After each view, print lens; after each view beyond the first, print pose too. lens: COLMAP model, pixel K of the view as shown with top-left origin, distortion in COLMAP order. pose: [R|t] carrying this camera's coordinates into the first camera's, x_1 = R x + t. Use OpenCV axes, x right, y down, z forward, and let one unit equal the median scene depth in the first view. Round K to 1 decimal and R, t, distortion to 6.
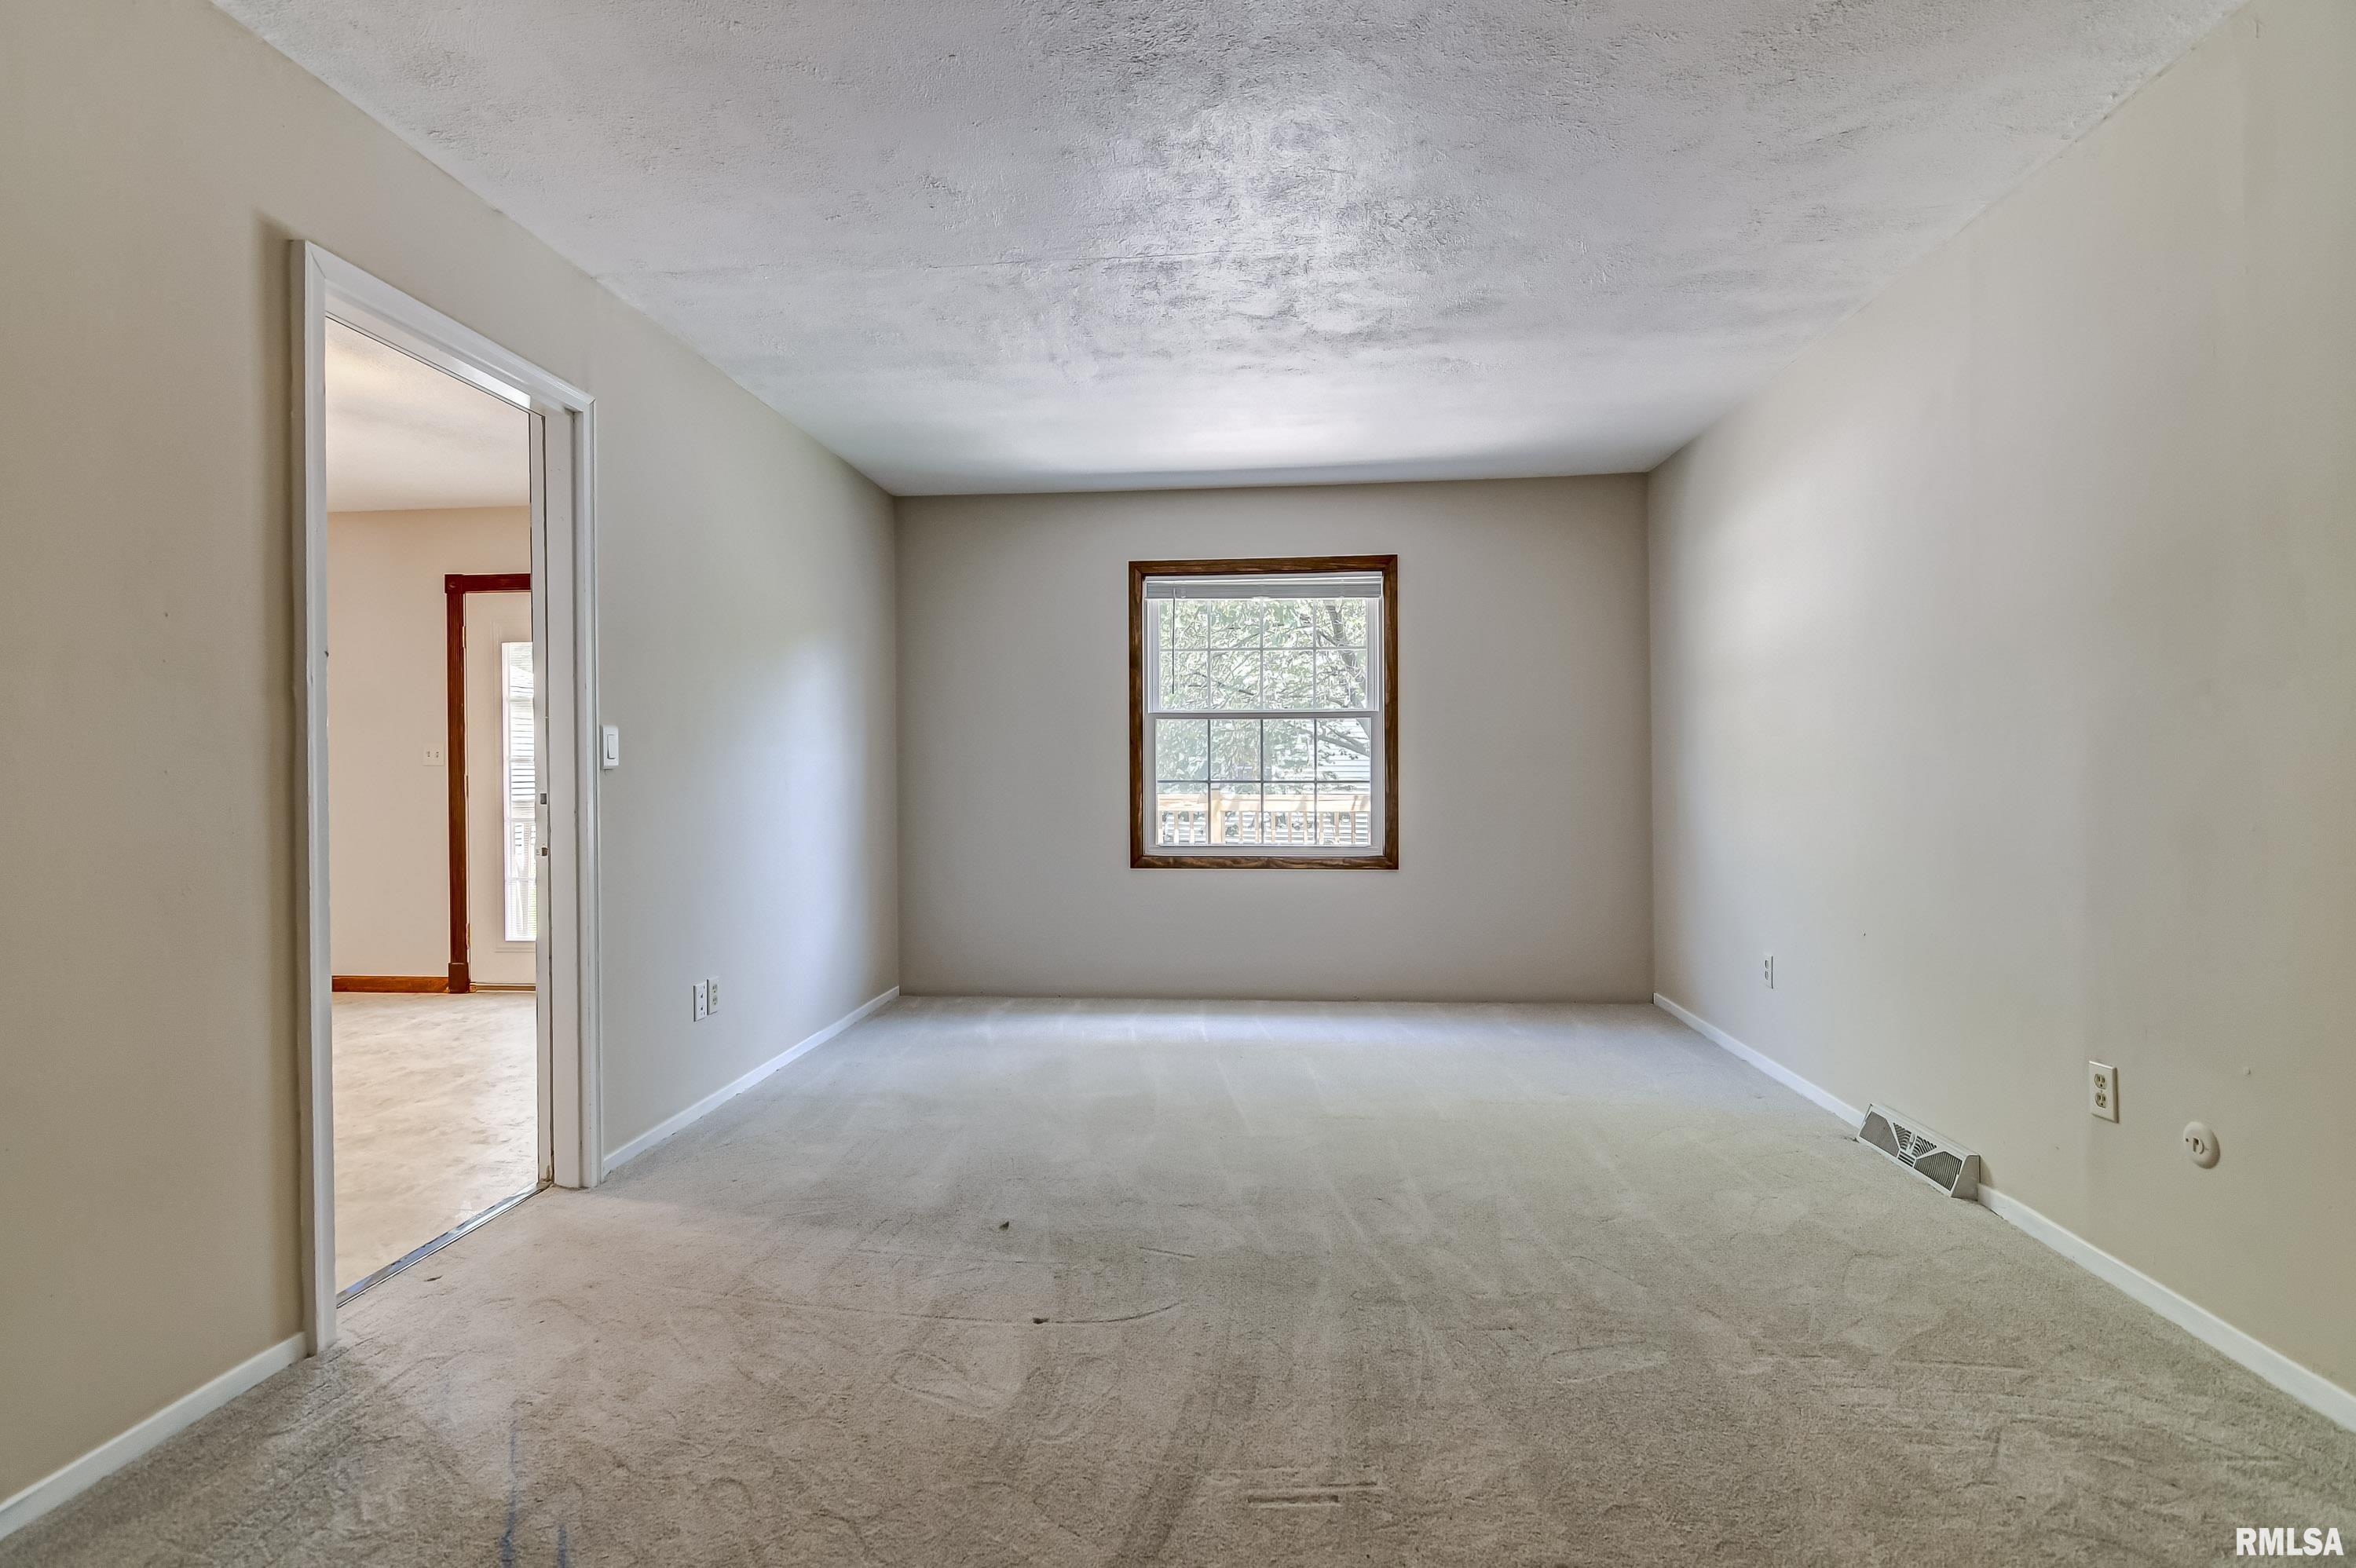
lens RADIAL K [[1133.5, 0, 1172.2], [0, 1133.5, 780.3], [0, 0, 1]] dist [0.013685, -0.011099]
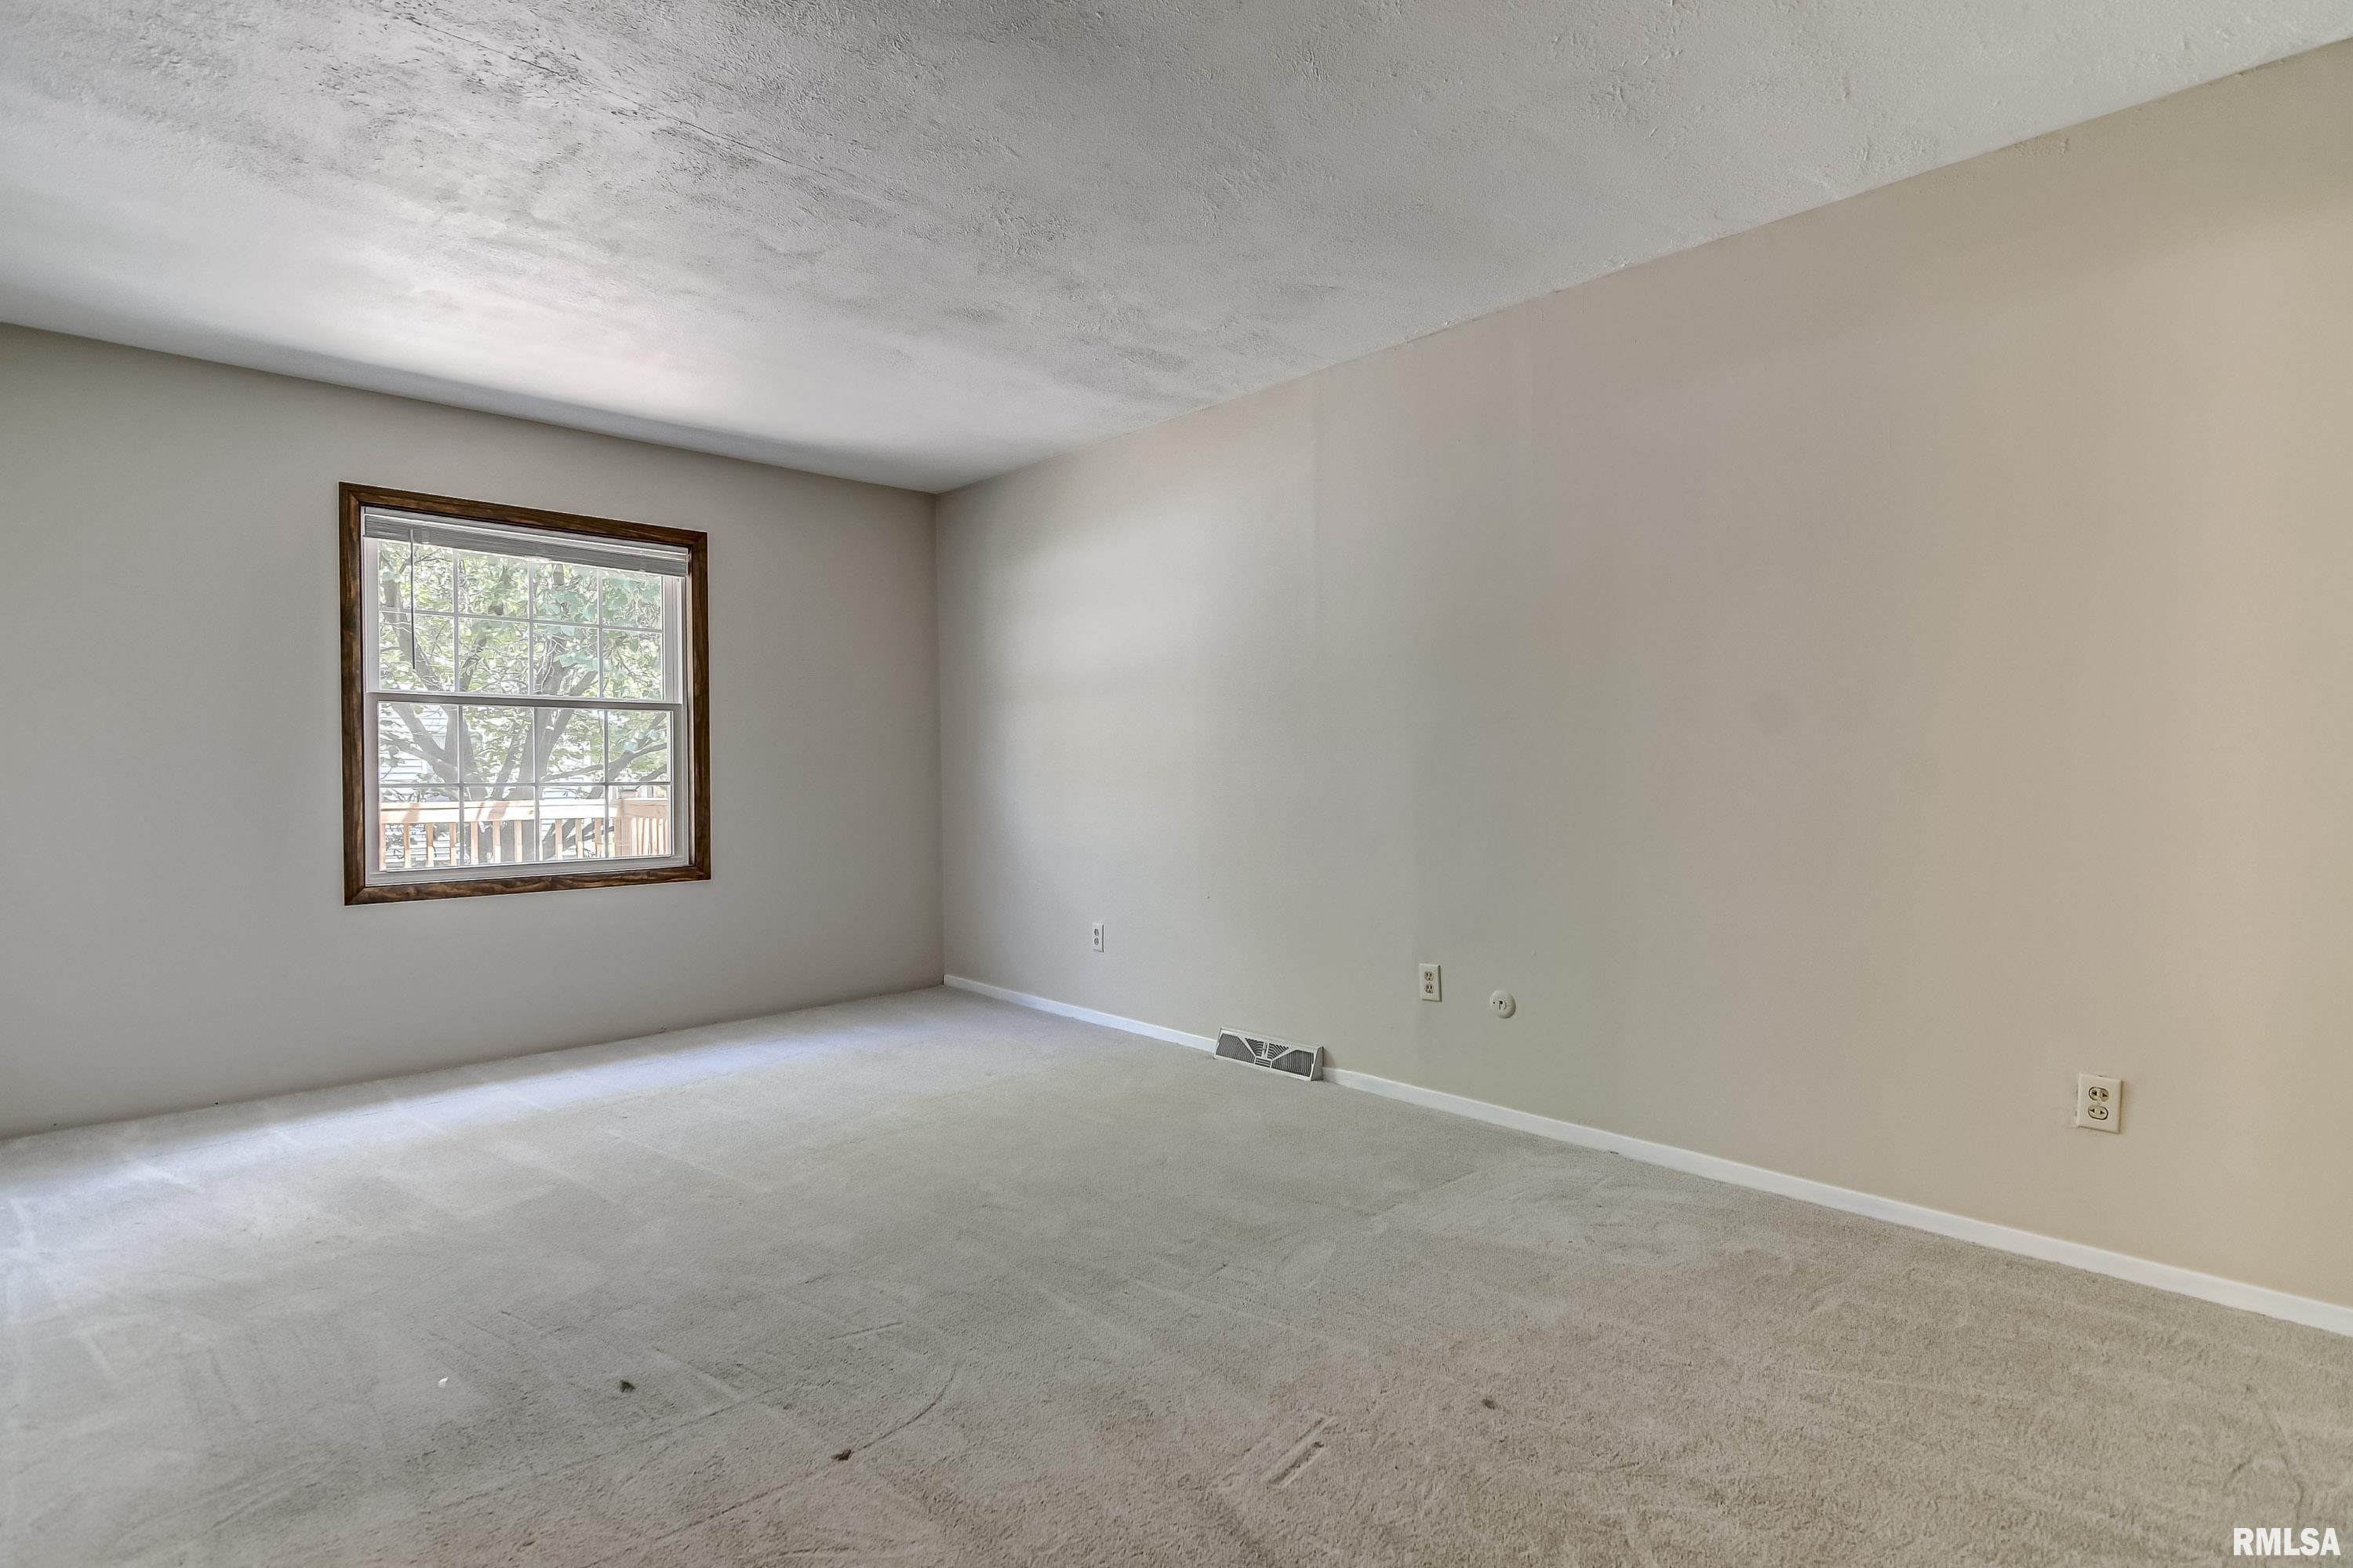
lens RADIAL K [[1119.7, 0, 1176.5], [0, 1119.7, 784.0], [0, 0, 1]] dist [0.001724, -0.000399]
pose [[0.654231, -0.009884, 0.756230, -0.251818], [0.007543, 0.999950, 0.006545, -0.000853], [-0.756257, 0.001422, 0.654273, 0.137866]]
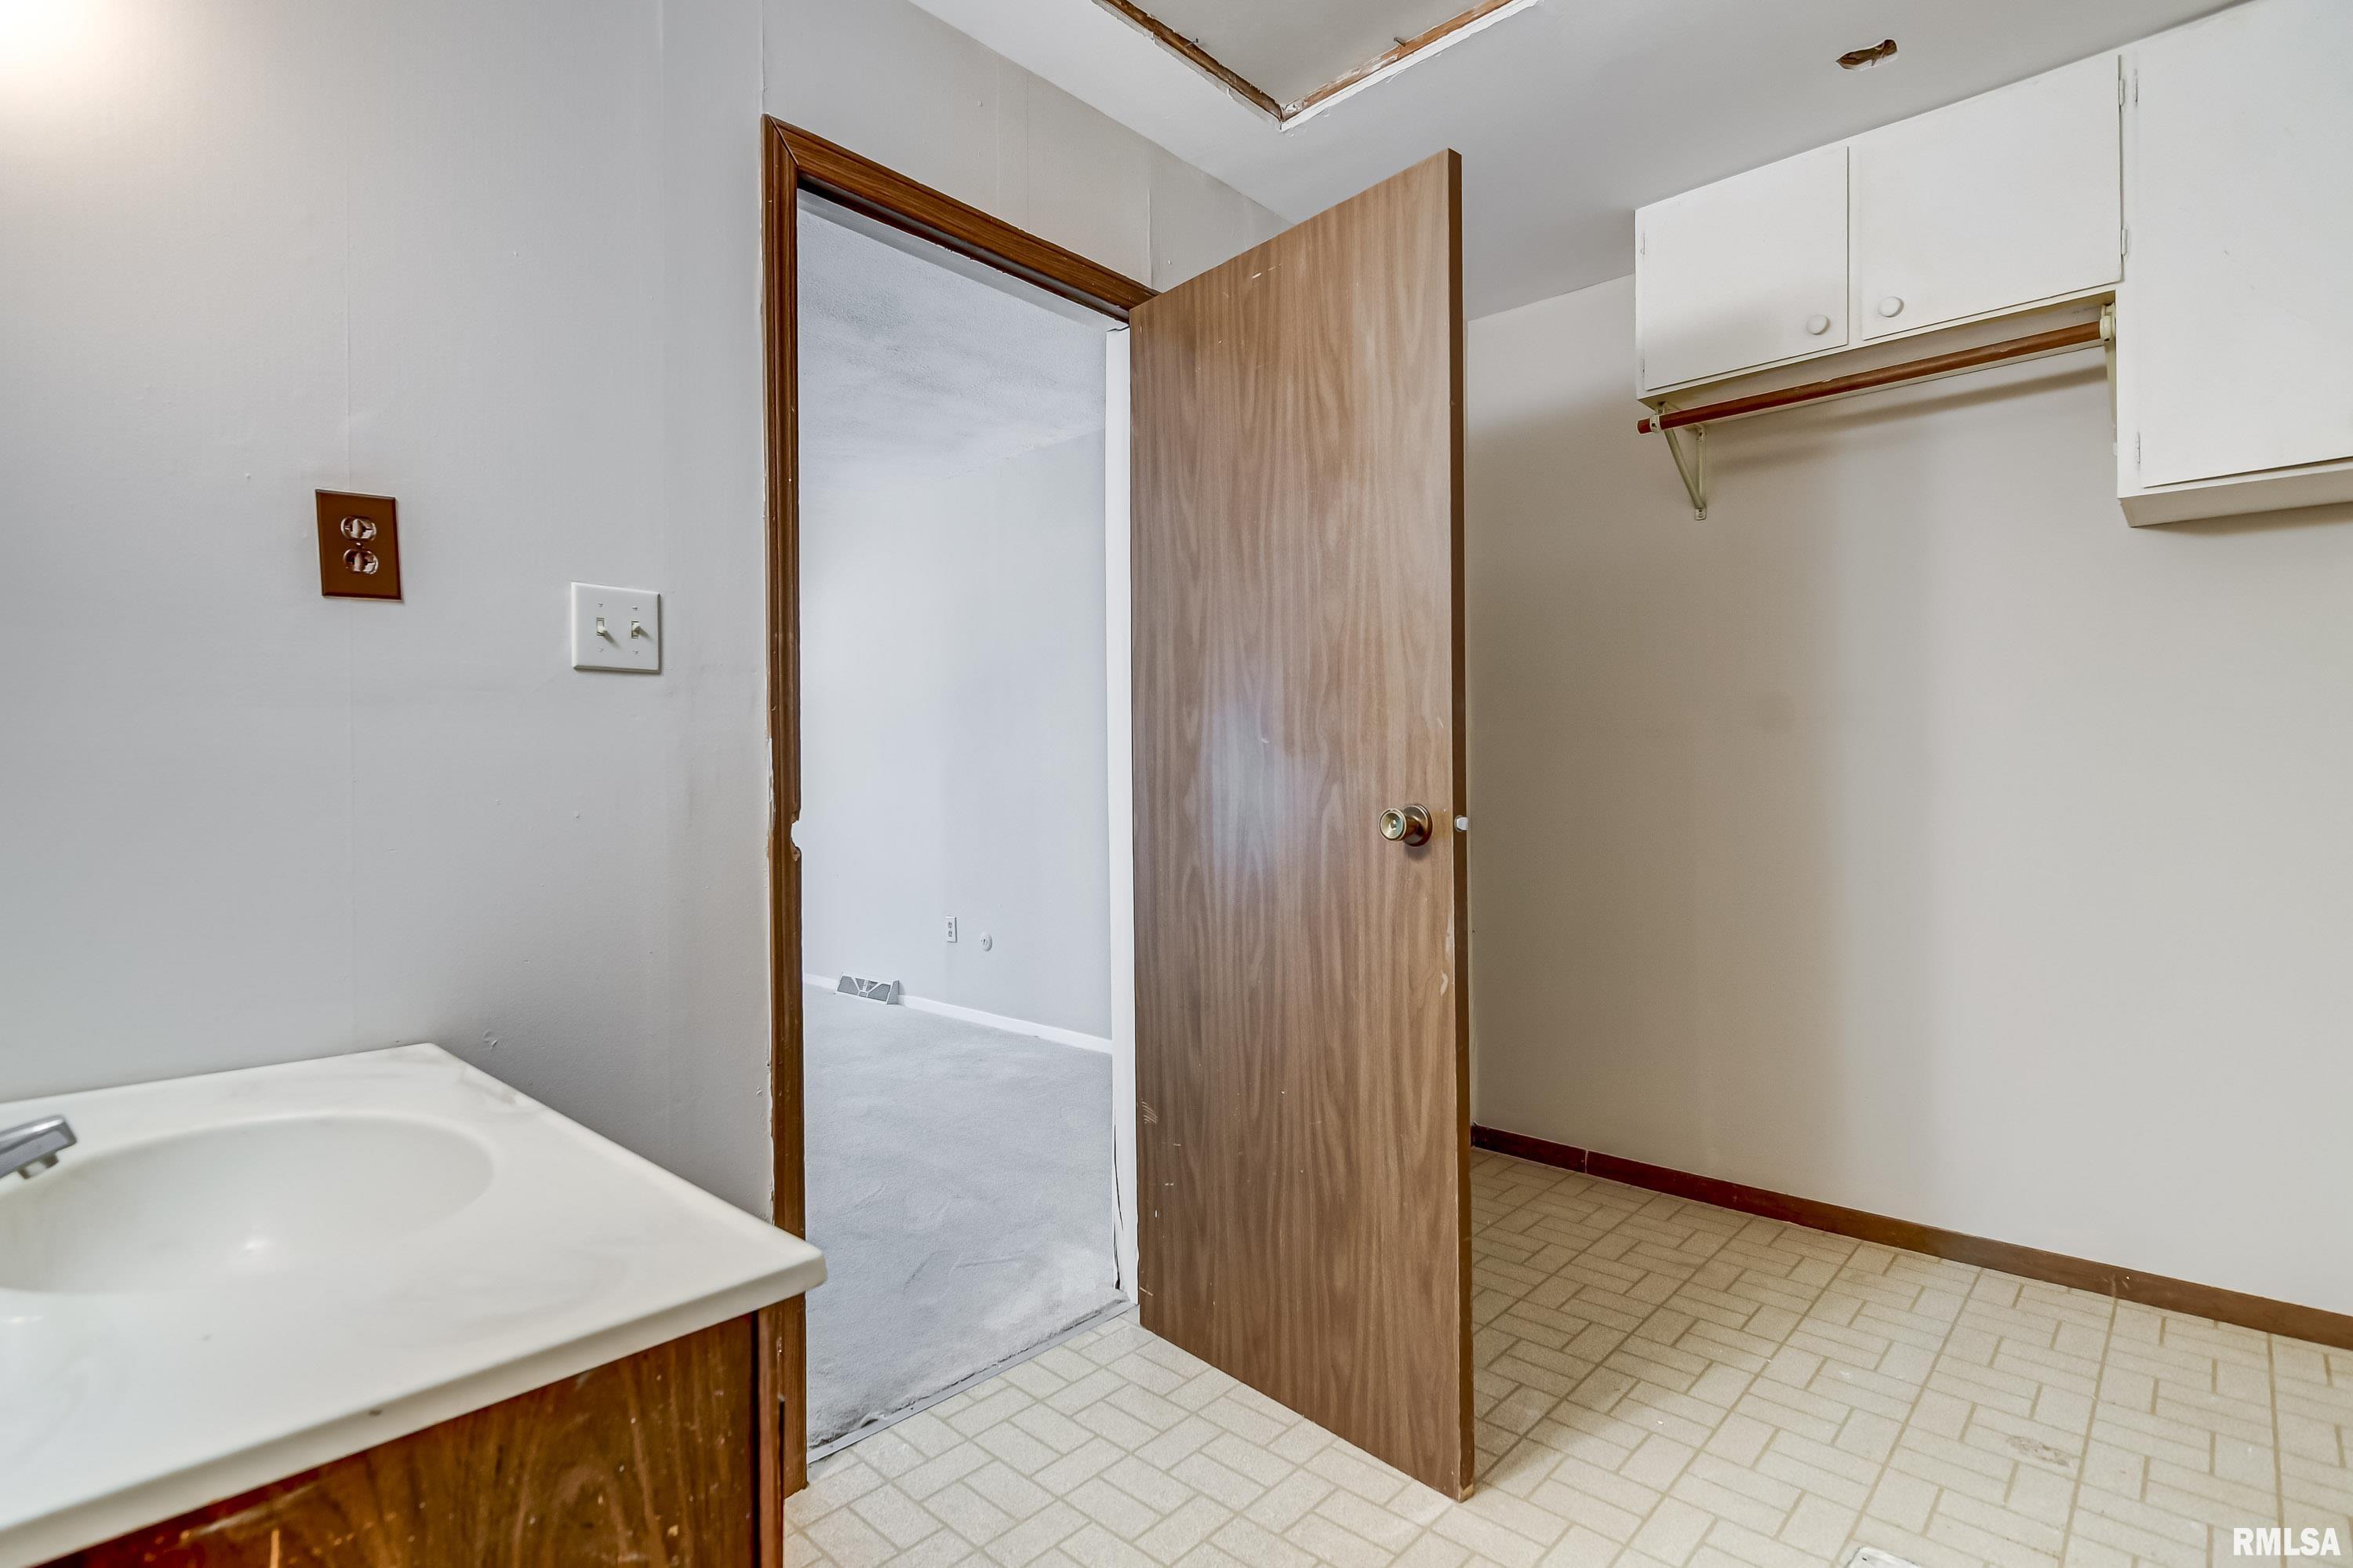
lens RADIAL K [[1132.2, 0, 1170.7], [0, 1132.2, 780.3], [0, 0, 1]] dist [0.013685, -0.011099]
pose [[0.619359, -0.002224, 0.785105, -0.291261], [0.009256, 0.999947, -0.004469, 0.002771], [-0.785053, 0.010035, 0.619347, -0.315194]]
